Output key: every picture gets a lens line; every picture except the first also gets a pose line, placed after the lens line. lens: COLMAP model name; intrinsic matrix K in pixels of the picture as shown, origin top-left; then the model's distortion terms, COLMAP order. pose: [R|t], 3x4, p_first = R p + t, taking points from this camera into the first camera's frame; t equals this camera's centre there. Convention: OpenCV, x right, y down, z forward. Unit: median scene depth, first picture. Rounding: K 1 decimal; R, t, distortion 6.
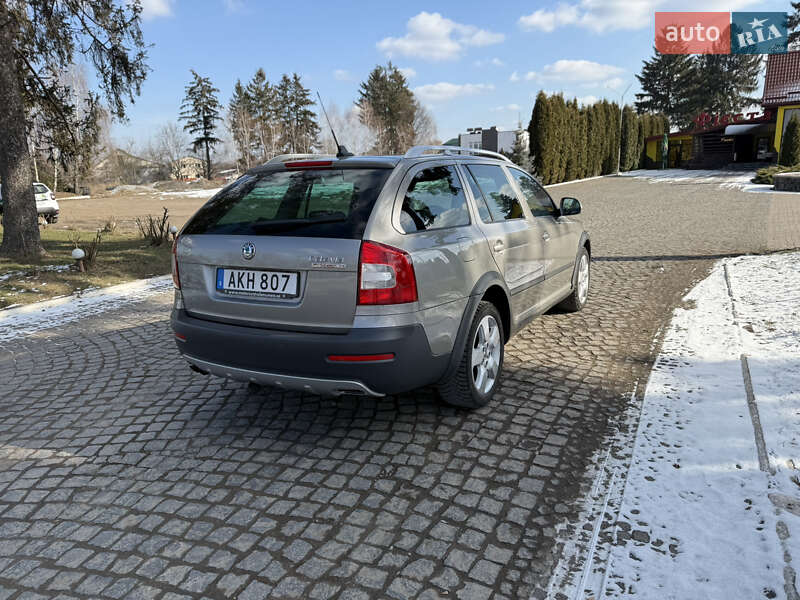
lens RADIAL K [[561.2, 0, 400.2], [0, 561.2, 301.4], [0, 0, 1]] dist [0.039911, -0.047216]
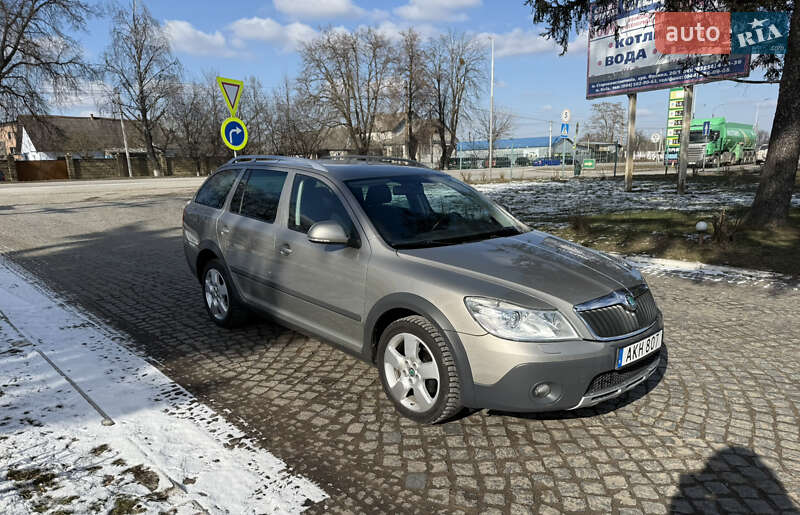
lens RADIAL K [[561.6, 0, 398.4], [0, 561.6, 296.6], [0, 0, 1]] dist [0.059485, -0.090028]
pose [[-0.319068, 0.271346, -0.908056, 1.677005], [-0.183608, 0.922286, 0.340114, -0.619026], [0.929776, 0.275246, -0.244451, 2.204229]]
